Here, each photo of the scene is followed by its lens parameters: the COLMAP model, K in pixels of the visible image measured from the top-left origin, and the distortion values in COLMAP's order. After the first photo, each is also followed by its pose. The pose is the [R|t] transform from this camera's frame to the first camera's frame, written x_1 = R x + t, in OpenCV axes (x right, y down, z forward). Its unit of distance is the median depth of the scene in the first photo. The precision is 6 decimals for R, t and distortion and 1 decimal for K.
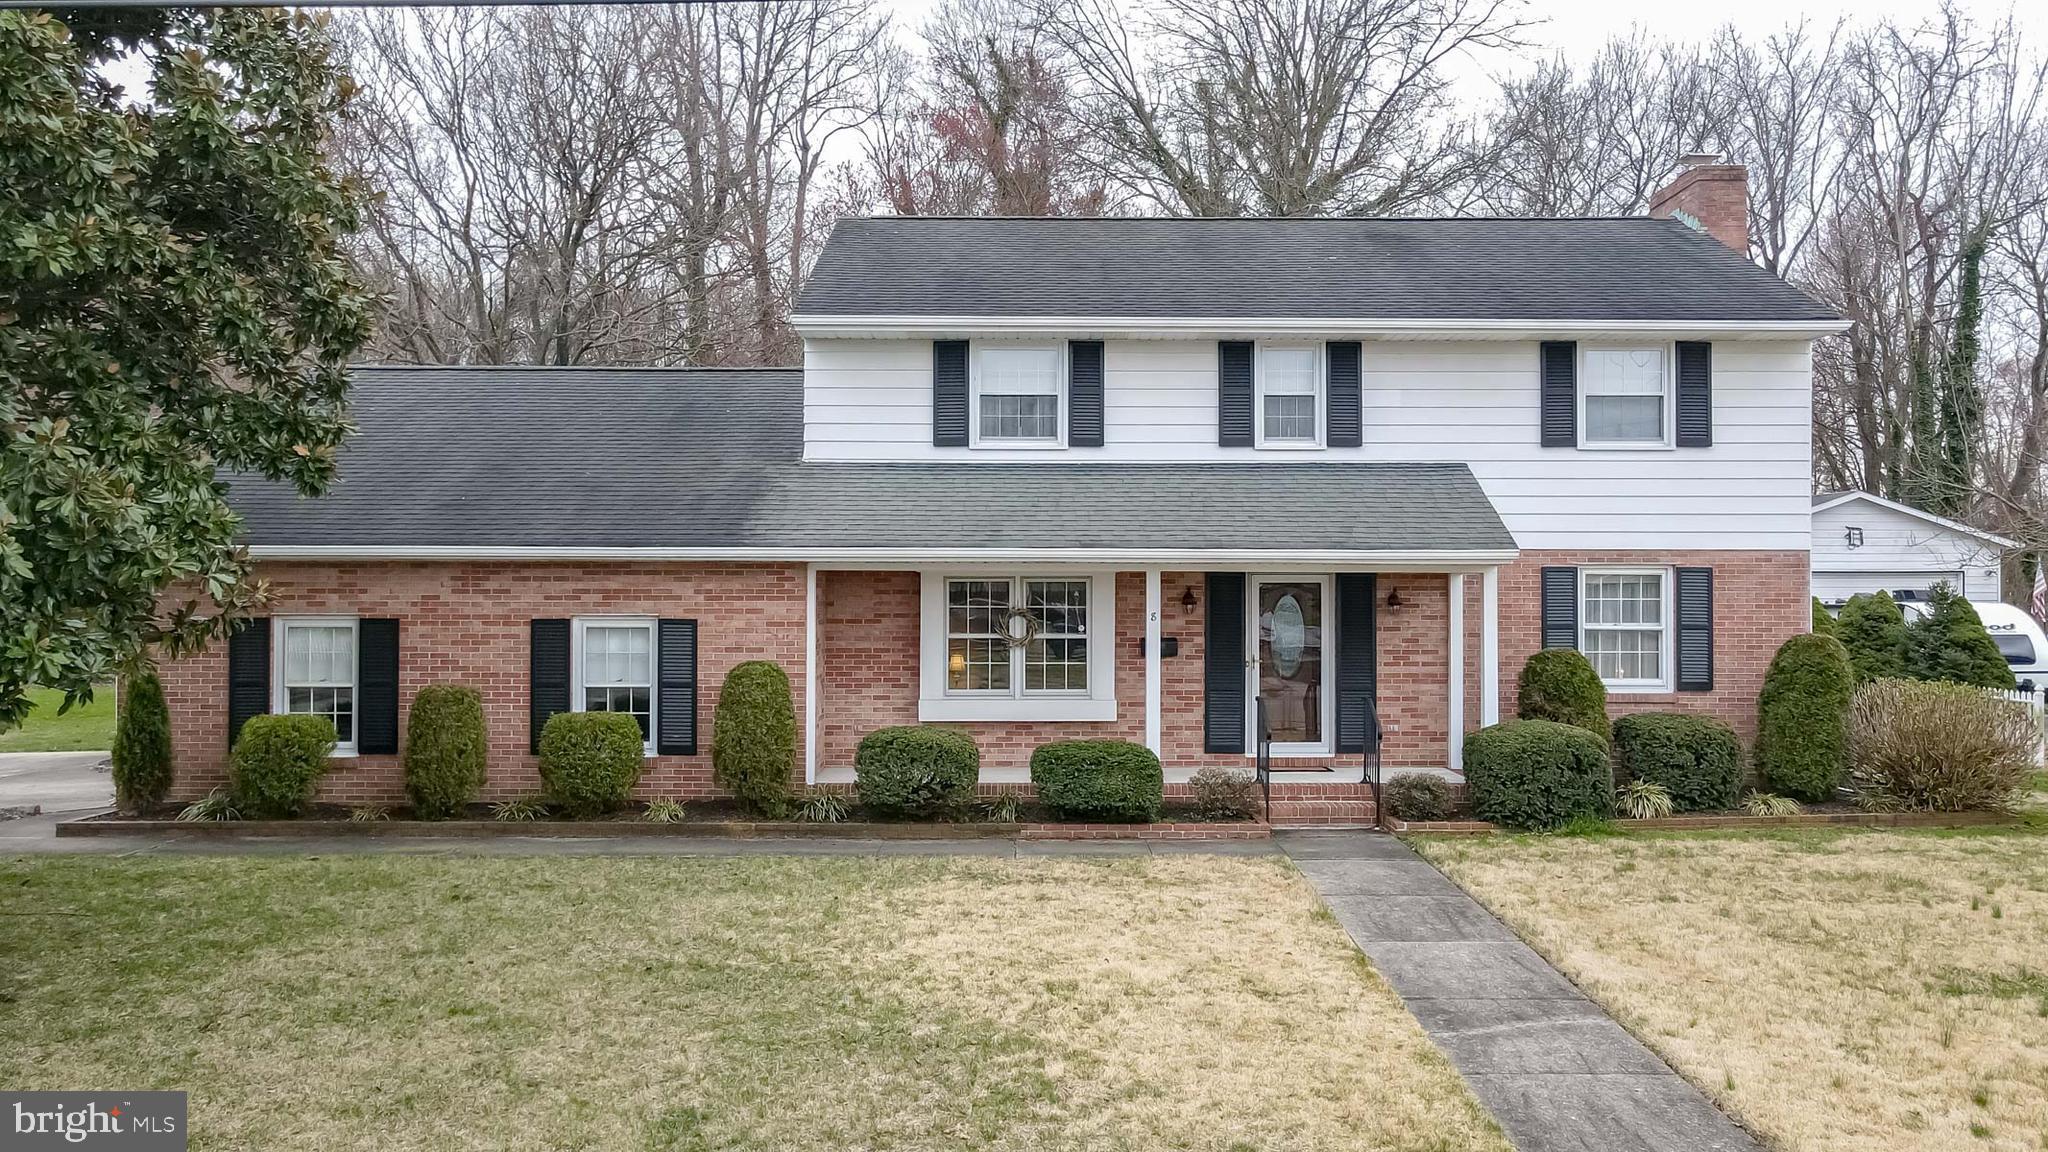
lens RADIAL K [[1511.5, 0, 1062.4], [0, 1511.5, 579.2], [0, 0, 1]] dist [-0.002592, 0.000460]
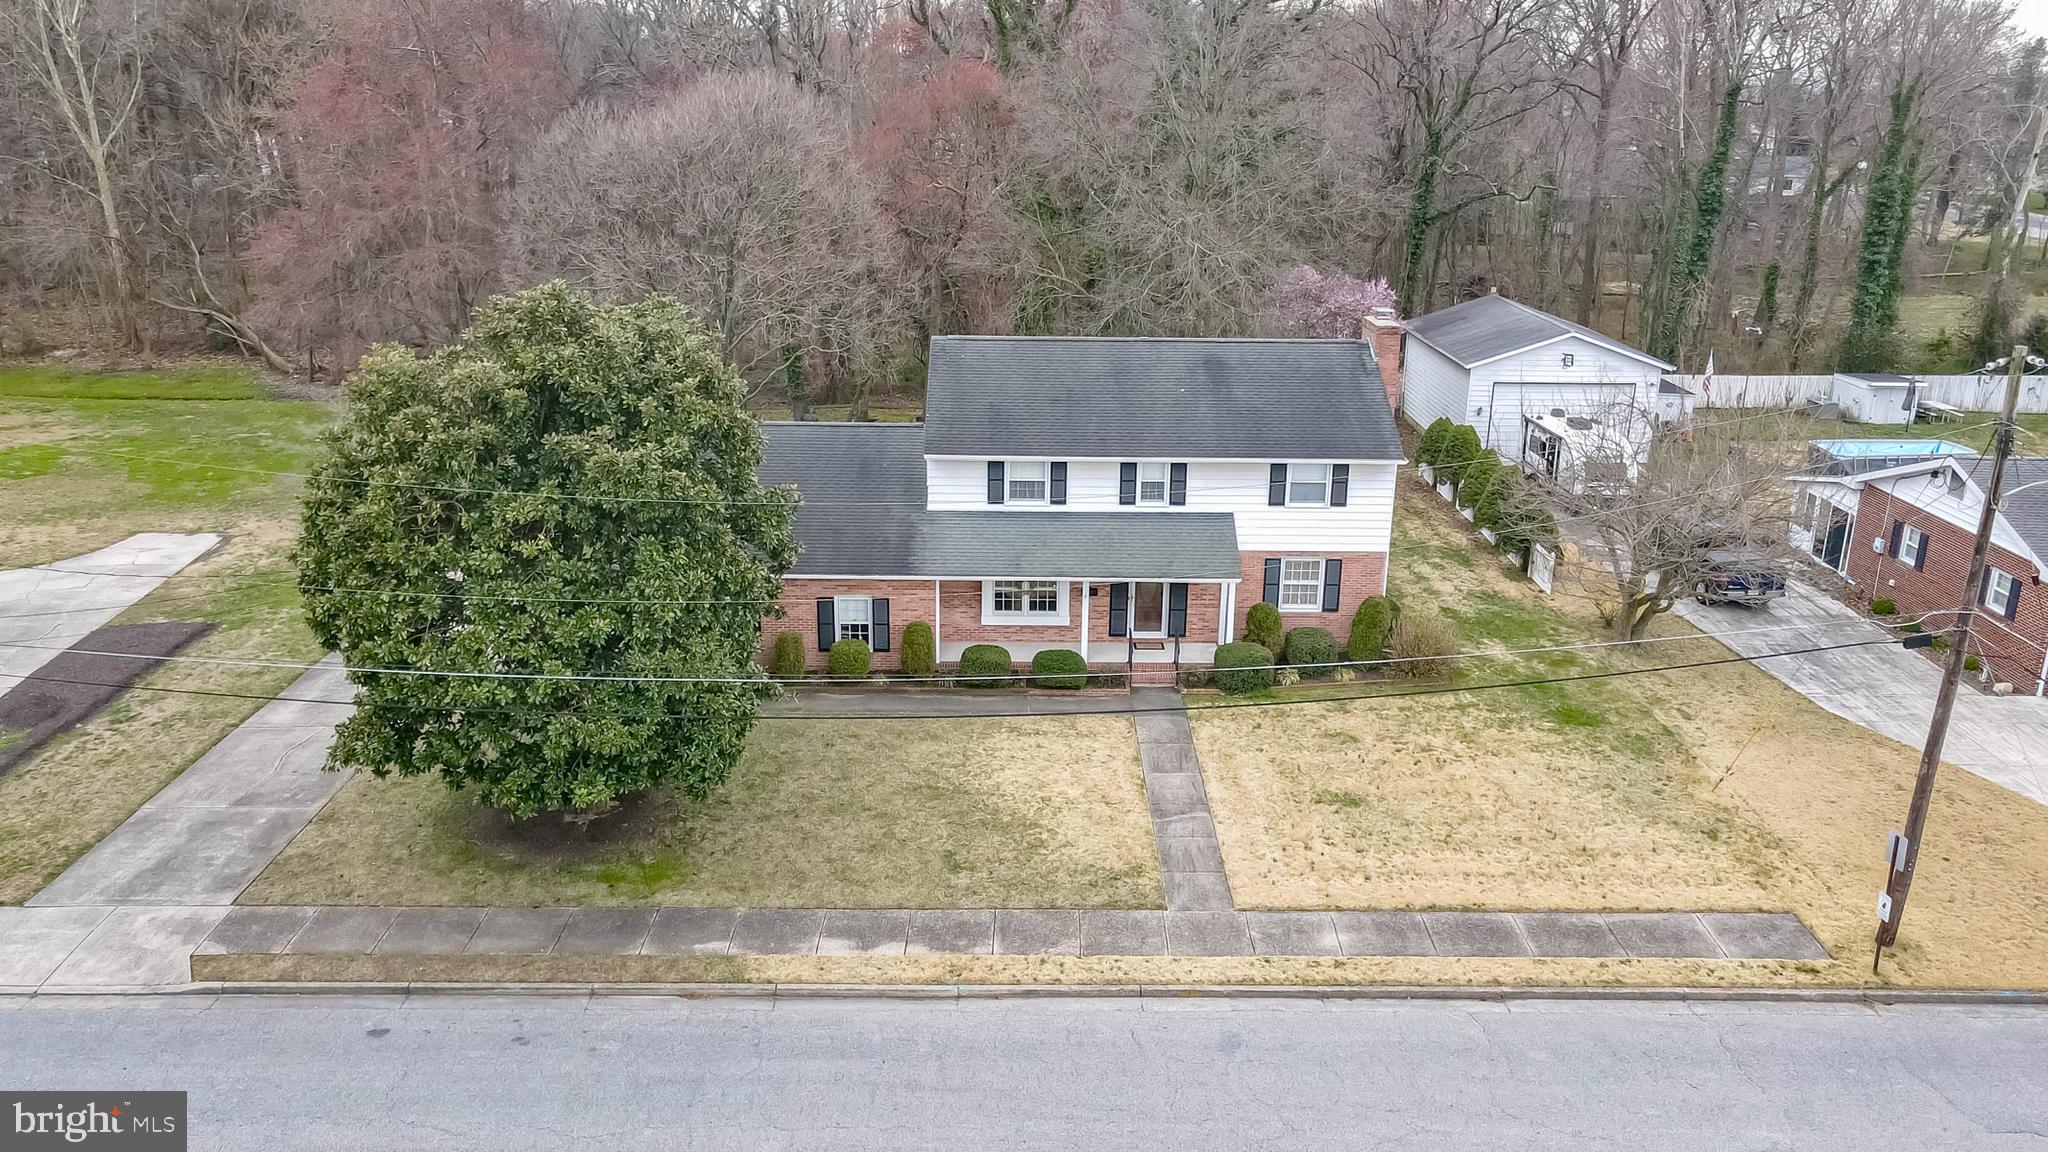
lens RADIAL K [[1511.5, 0, 1062.4], [0, 1511.5, 579.2], [0, 0, 1]] dist [-0.002592, 0.000460]
pose [[0.999732, 0.011172, 0.020289, -0.021458], [-0.017465, 0.938987, 0.343509, -0.753805], [-0.015213, -0.343771, 0.938930, -1.102841]]
